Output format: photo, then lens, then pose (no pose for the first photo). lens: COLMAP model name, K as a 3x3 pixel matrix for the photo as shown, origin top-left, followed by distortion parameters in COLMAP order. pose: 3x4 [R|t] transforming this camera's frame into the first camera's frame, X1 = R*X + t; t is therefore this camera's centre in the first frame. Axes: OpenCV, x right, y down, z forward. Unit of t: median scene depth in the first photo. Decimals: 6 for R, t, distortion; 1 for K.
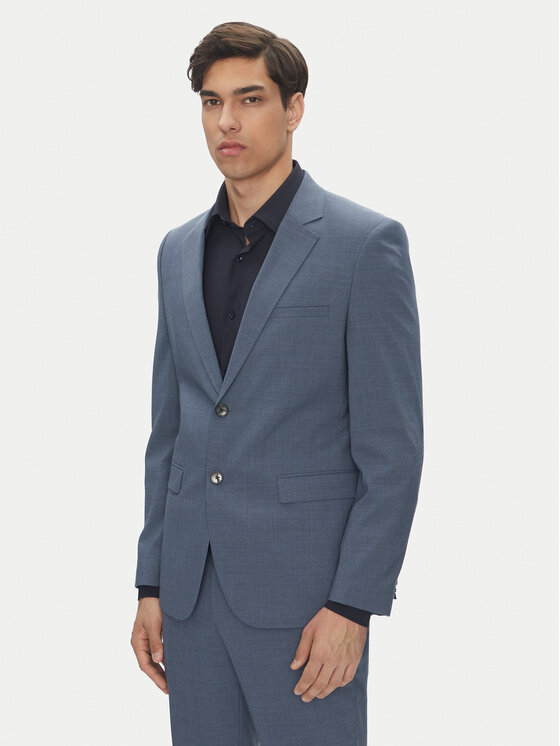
lens RADIAL K [[1463.6, 0, 280.0], [0, 1463.6, 373.0], [0, 0, 1]] dist [-0.416208, 0.043199]
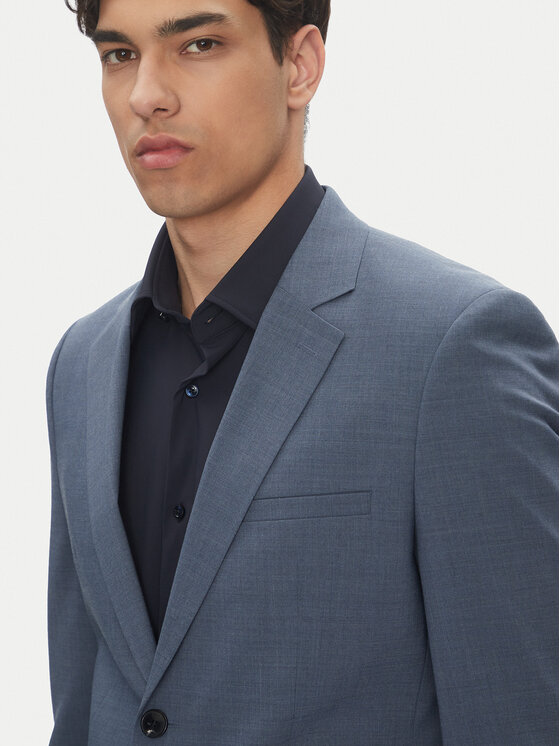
lens RADIAL K [[1920.6, 0, 280.0], [0, 1920.6, 373.0], [0, 0, 1]] dist [0.005946, 0.343062]
pose [[0.993977, -0.051922, -0.096508, 0.061224], [0.047958, 0.997926, -0.042948, -0.054618], [0.098537, 0.038061, 0.994405, 0.384513]]
